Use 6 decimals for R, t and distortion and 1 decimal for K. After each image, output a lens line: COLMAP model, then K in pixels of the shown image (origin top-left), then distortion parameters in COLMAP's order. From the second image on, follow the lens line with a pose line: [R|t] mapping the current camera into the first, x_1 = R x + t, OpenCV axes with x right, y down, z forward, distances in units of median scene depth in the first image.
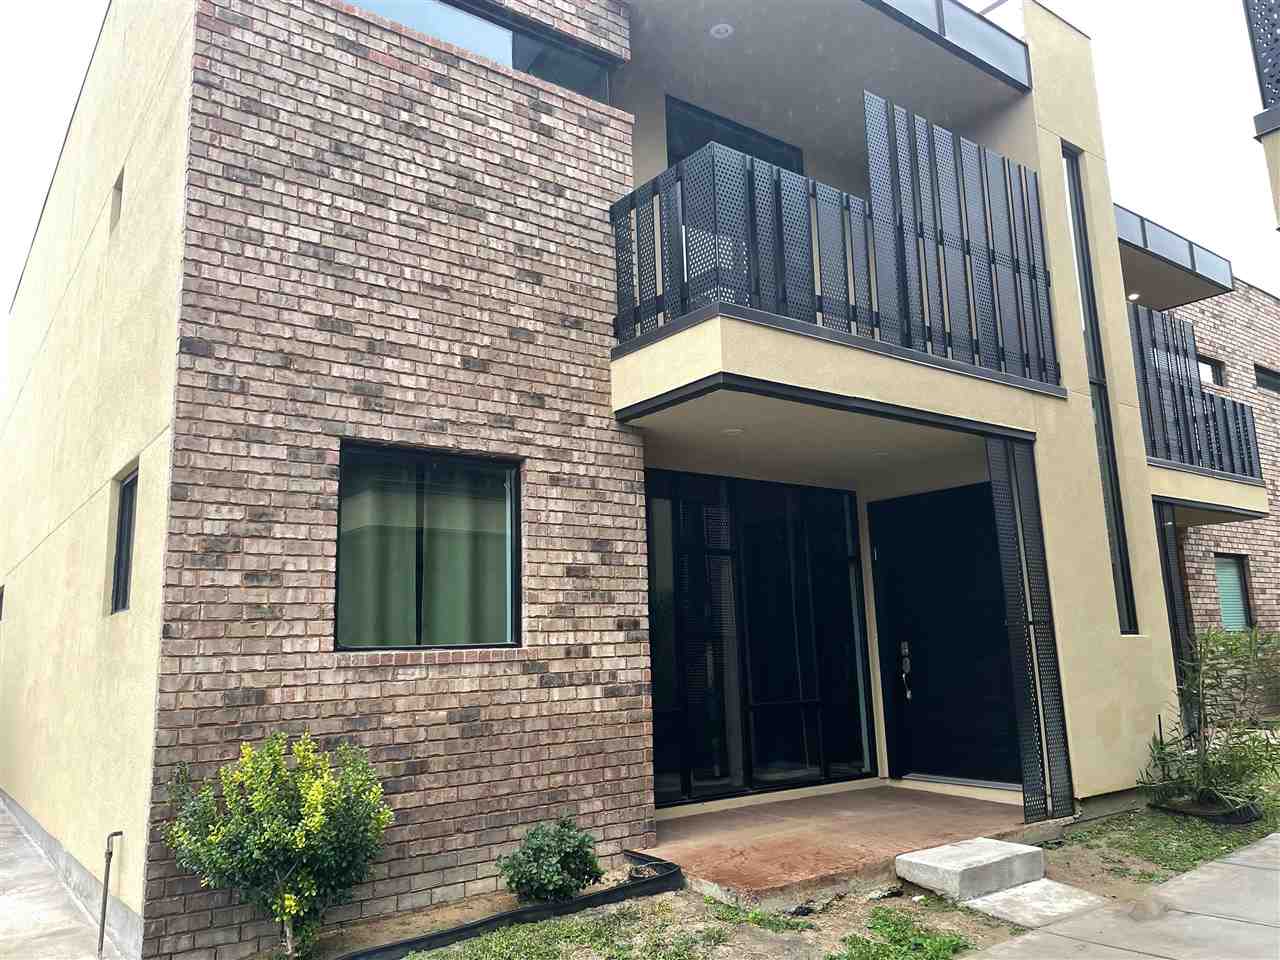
lens RADIAL K [[961.8, 0, 637.1], [0, 961.8, 466.6], [0, 0, 1]] dist [0.063868, -0.074709]
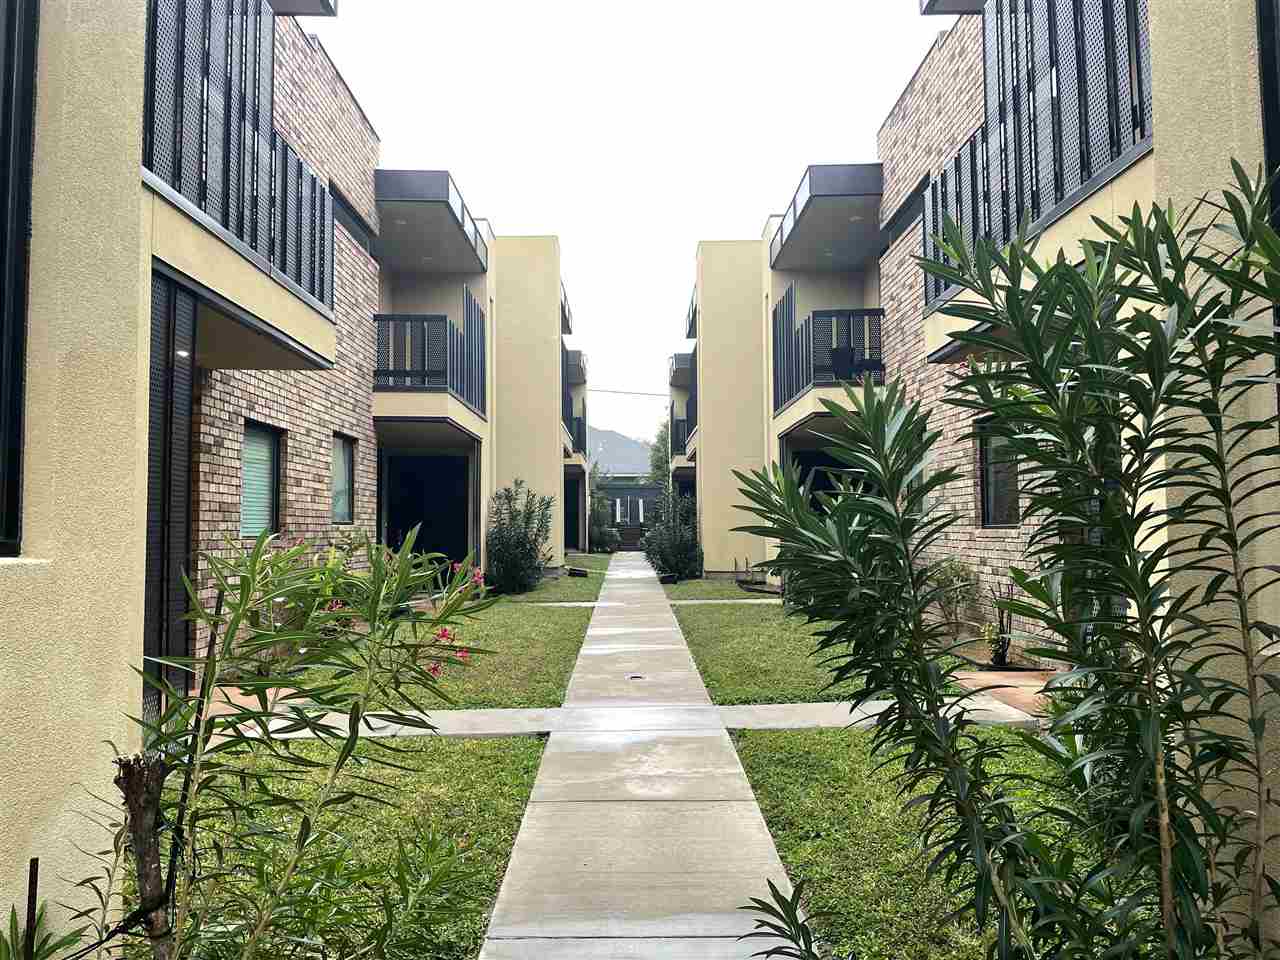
lens RADIAL K [[961.8, 0, 640.3], [0, 961.8, 479.4], [0, 0, 1]] dist [0.063868, -0.074709]
pose [[0.587977, 0.073326, 0.805547, 0.459833], [-0.166825, 0.985465, 0.032064, 0.129458], [-0.791487, -0.153238, 0.591663, 0.808515]]
